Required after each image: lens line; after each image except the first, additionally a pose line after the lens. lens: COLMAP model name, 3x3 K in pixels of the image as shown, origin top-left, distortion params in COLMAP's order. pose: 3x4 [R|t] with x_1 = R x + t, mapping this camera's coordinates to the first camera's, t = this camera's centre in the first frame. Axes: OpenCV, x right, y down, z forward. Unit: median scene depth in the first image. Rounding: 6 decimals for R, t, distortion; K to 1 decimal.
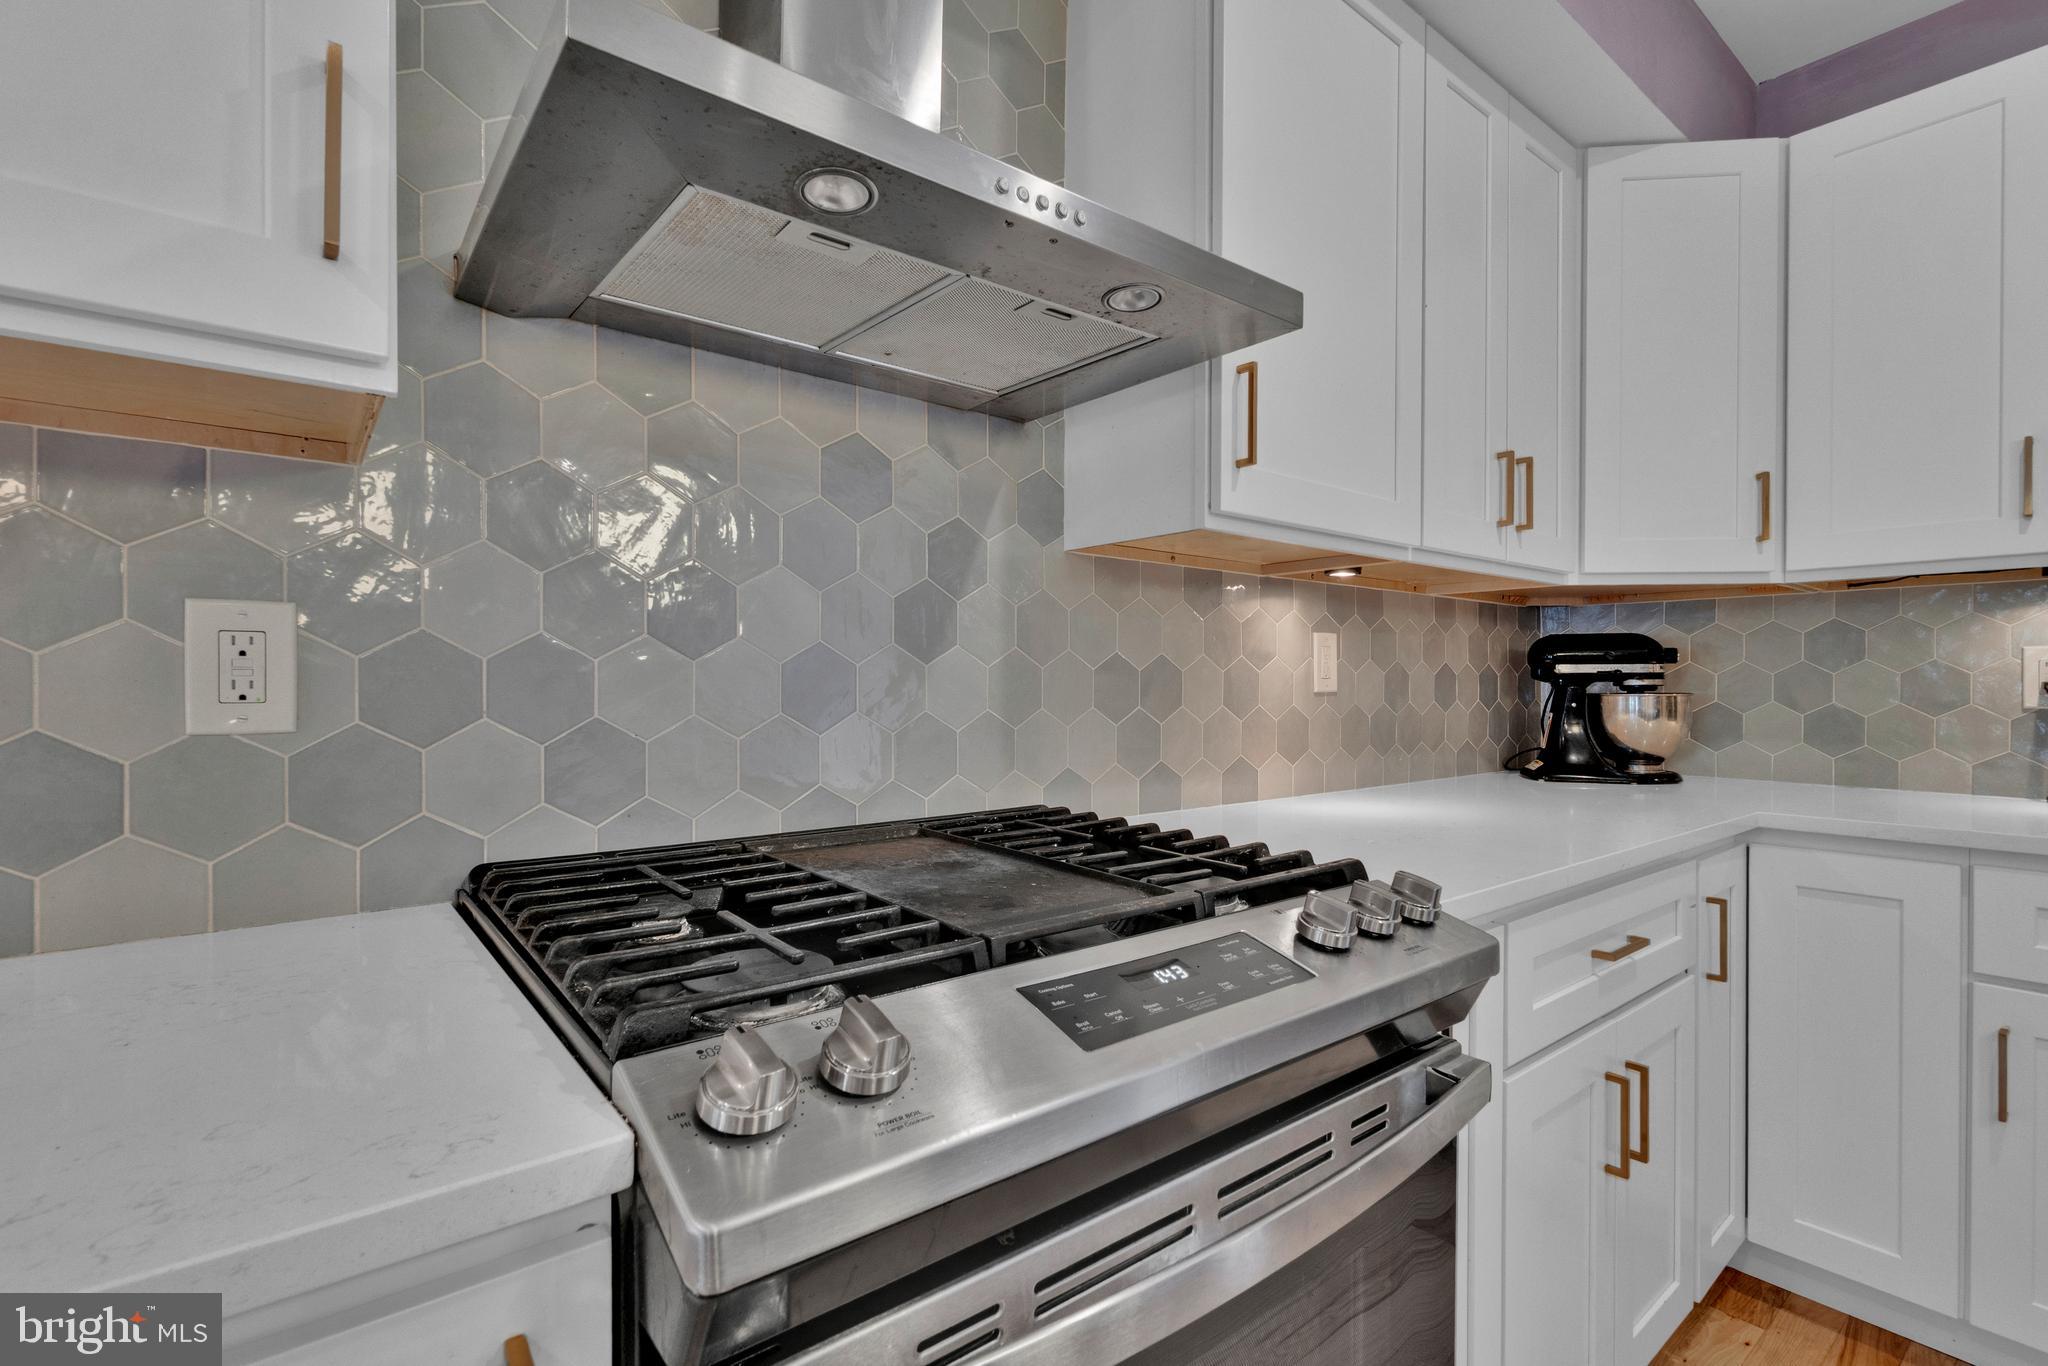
lens RADIAL K [[935.8, 0, 1028.3], [0, 935.8, 688.3], [0, 0, 1]] dist [-0.001876, -0.000560]
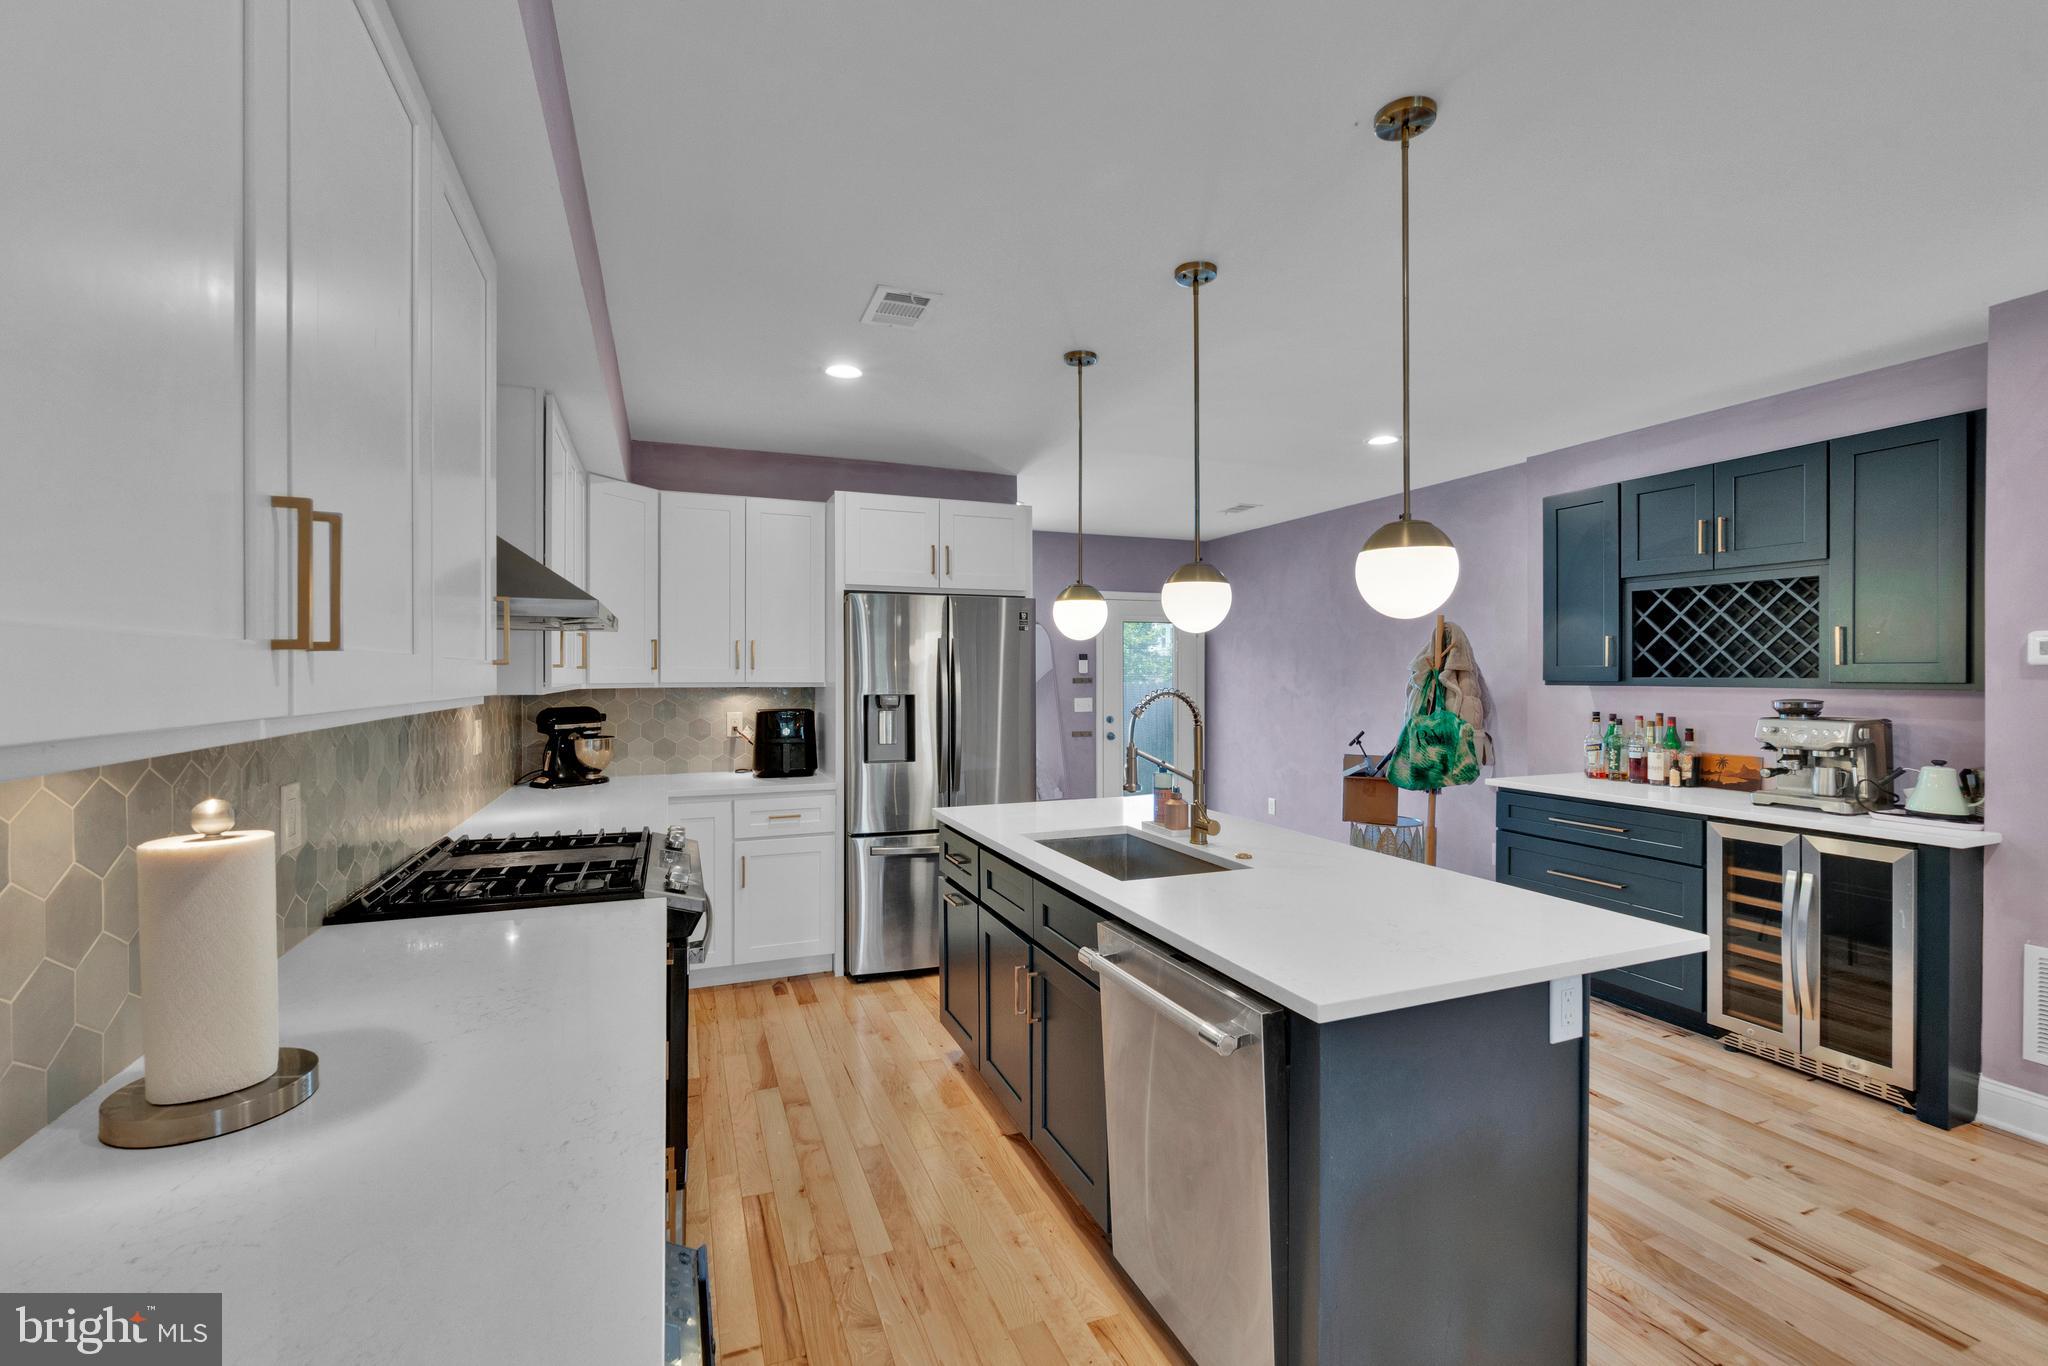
lens RADIAL K [[889.8, 0, 1027.7], [0, 889.8, 681.8], [0, 0, 1]] dist [0.000722, -0.000223]
pose [[0.291391, -0.011158, 0.956539, -0.999882], [0.003781, 0.999938, 0.010512, -0.148889], [-0.956597, 0.000554, 0.291415, -0.481035]]
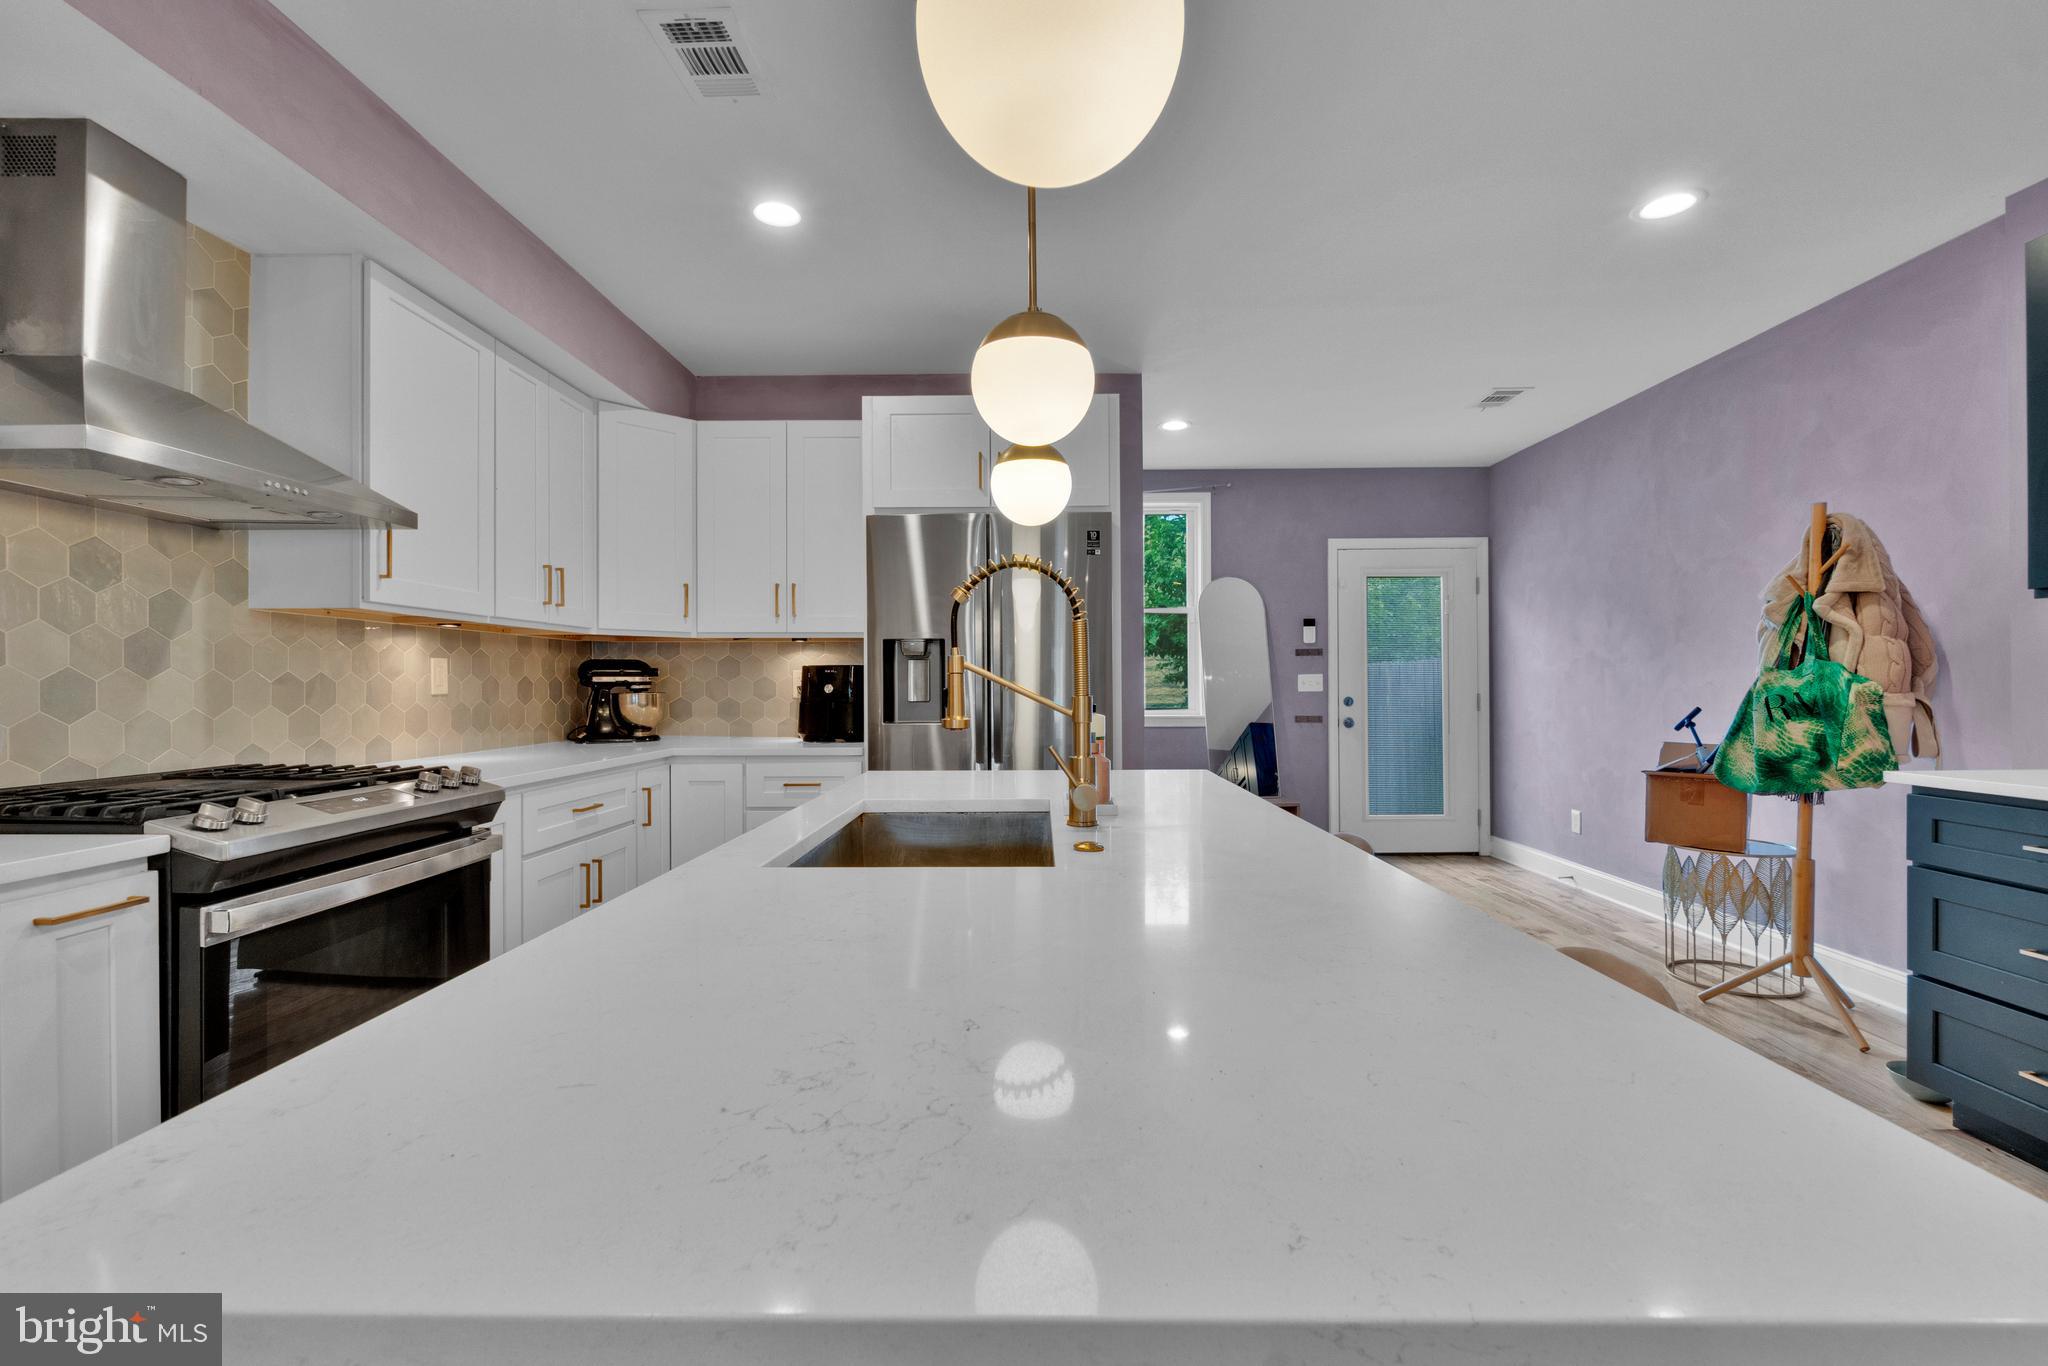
lens RADIAL K [[887.8, 0, 1028.2], [0, 887.8, 685.5], [0, 0, 1]] dist [-0.000895, -0.000417]
pose [[0.641596, -0.004338, 0.767031, -0.218939], [0.007311, 0.999973, -0.000460, -0.002883], [-0.767008, 0.005902, 0.641610, -0.811738]]
